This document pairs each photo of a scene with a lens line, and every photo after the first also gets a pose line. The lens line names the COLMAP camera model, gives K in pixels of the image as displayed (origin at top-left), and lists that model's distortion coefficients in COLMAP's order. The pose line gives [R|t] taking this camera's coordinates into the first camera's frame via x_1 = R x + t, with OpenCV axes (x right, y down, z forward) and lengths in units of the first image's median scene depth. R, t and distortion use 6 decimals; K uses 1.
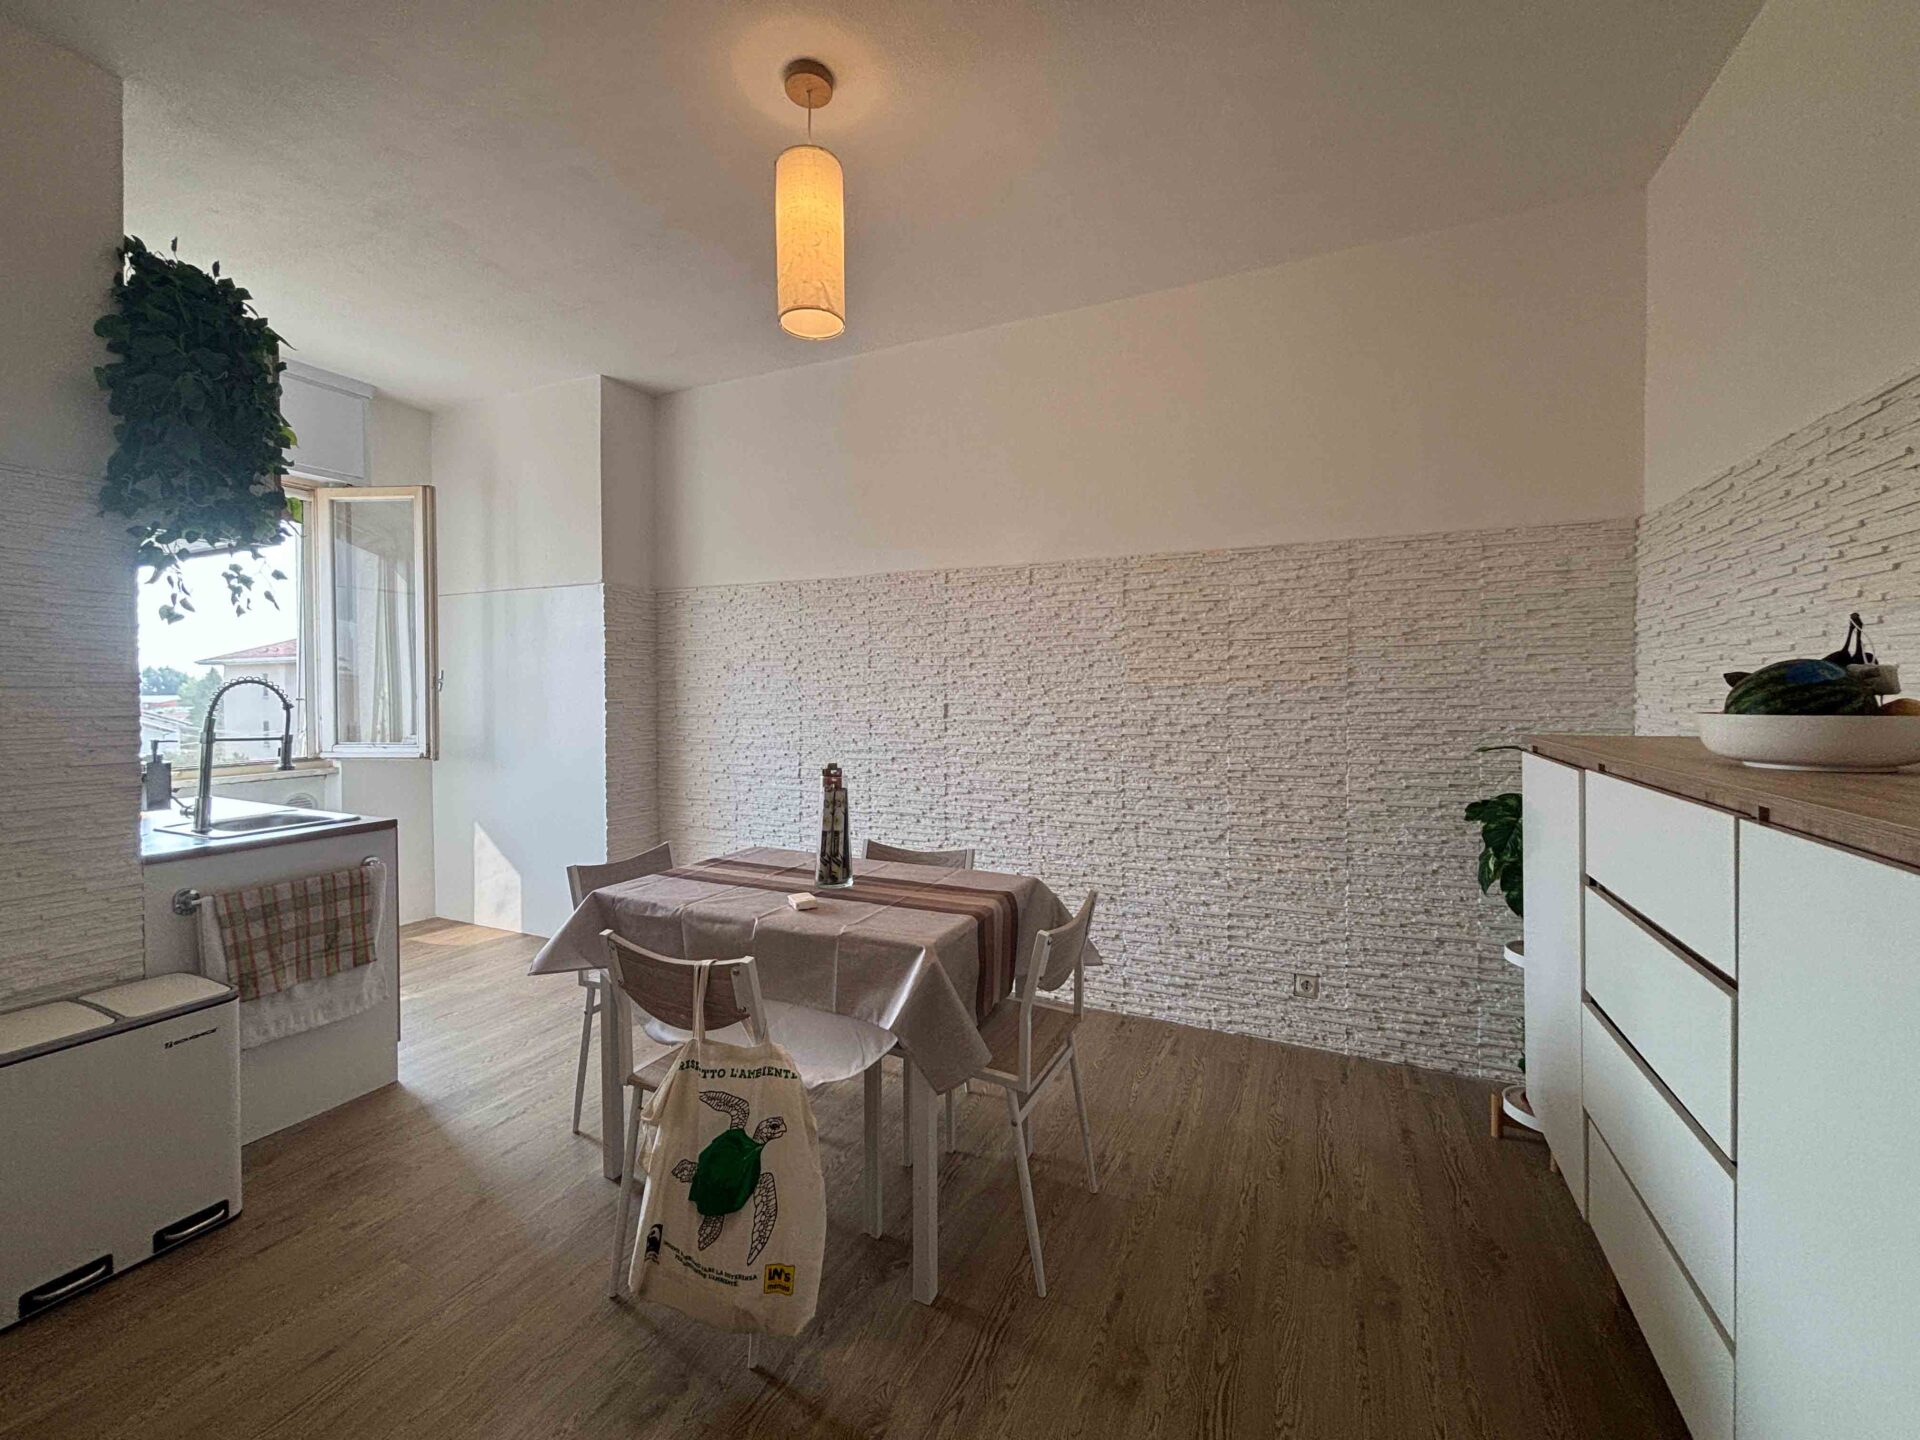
lens RADIAL K [[771.9, 0, 954.0], [0, 771.9, 714.6], [0, 0, 1]] dist [0.000672, 0.000129]
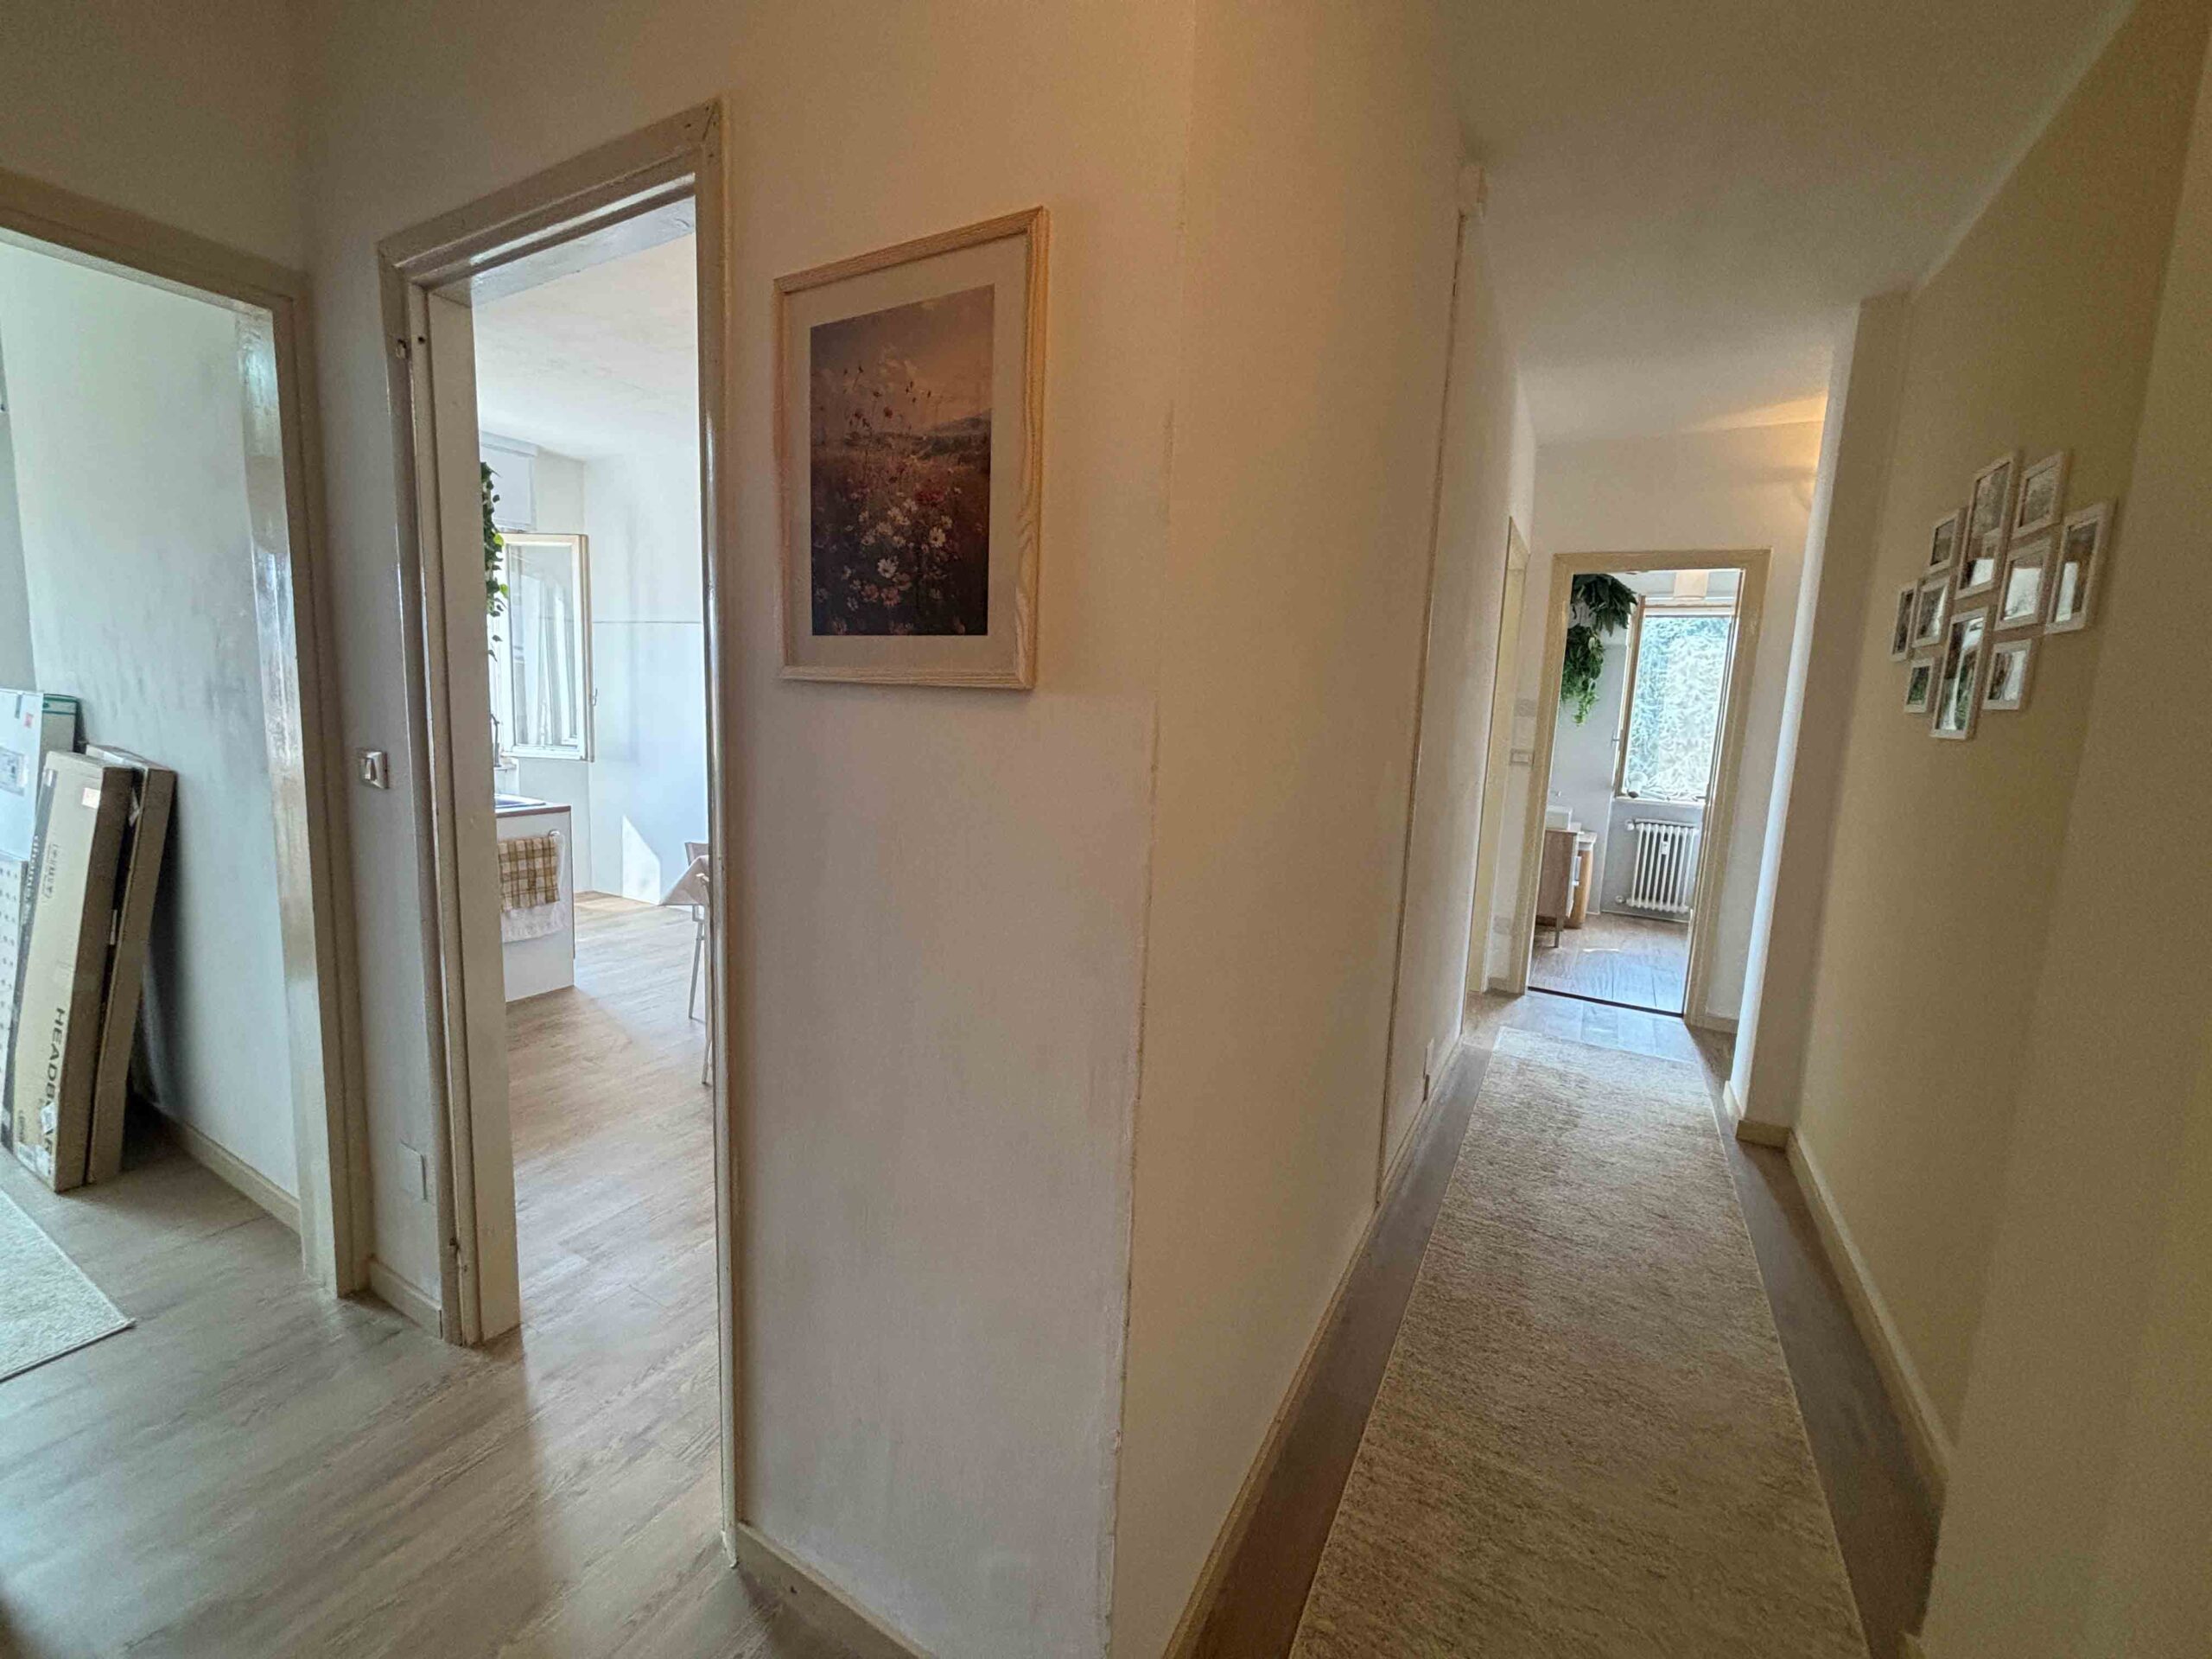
lens RADIAL K [[889.3, 0, 1099.1], [0, 889.3, 823.3], [0, 0, 1]] dist [0.000672, 0.000129]
pose [[0.996793, 0.055092, -0.058043, 0.314163], [-0.048662, 0.993077, 0.106907, -0.049816], [0.063531, -0.103740, 0.992573, -0.516699]]
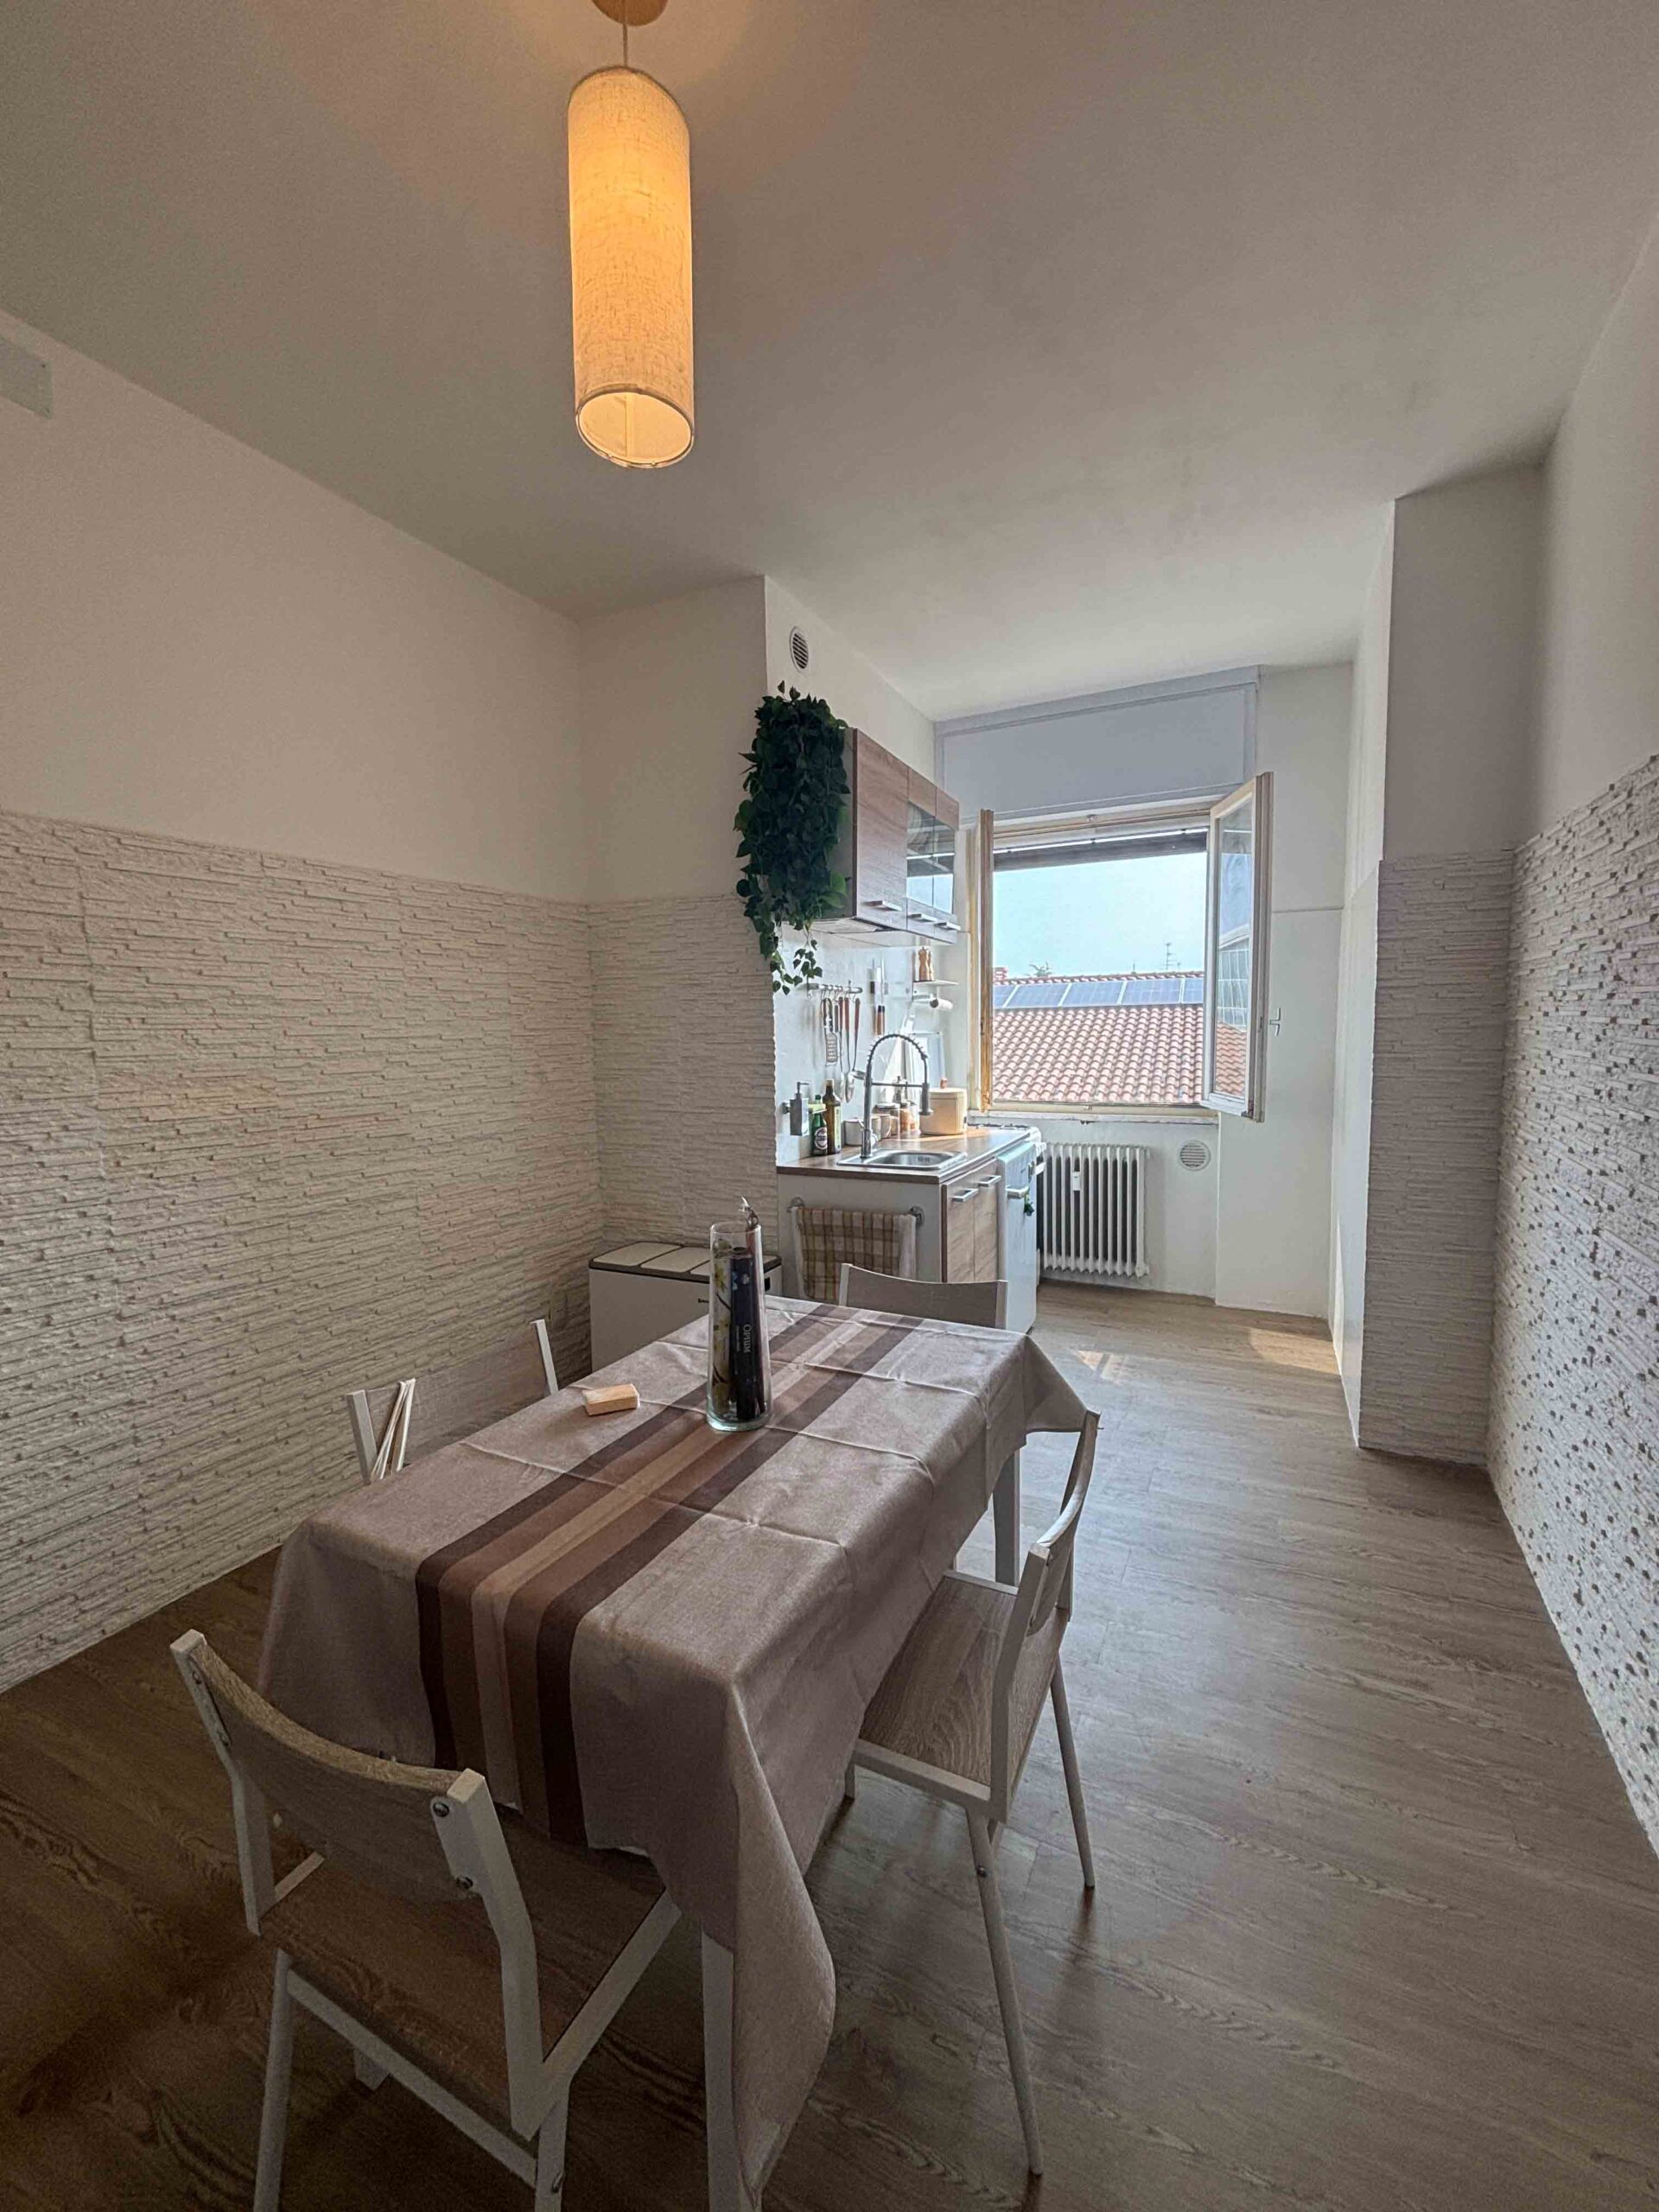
lens RADIAL K [[889.3, 0, 846.1], [0, 889.3, 1099.5], [0, 0, 1]] dist [0.000672, 0.000129]
pose [[-0.012716, 0.087317, -0.996099, 0.356059], [-0.017953, 0.995999, 0.087537, -0.052280], [0.999758, 0.018996, -0.011097, 0.817938]]
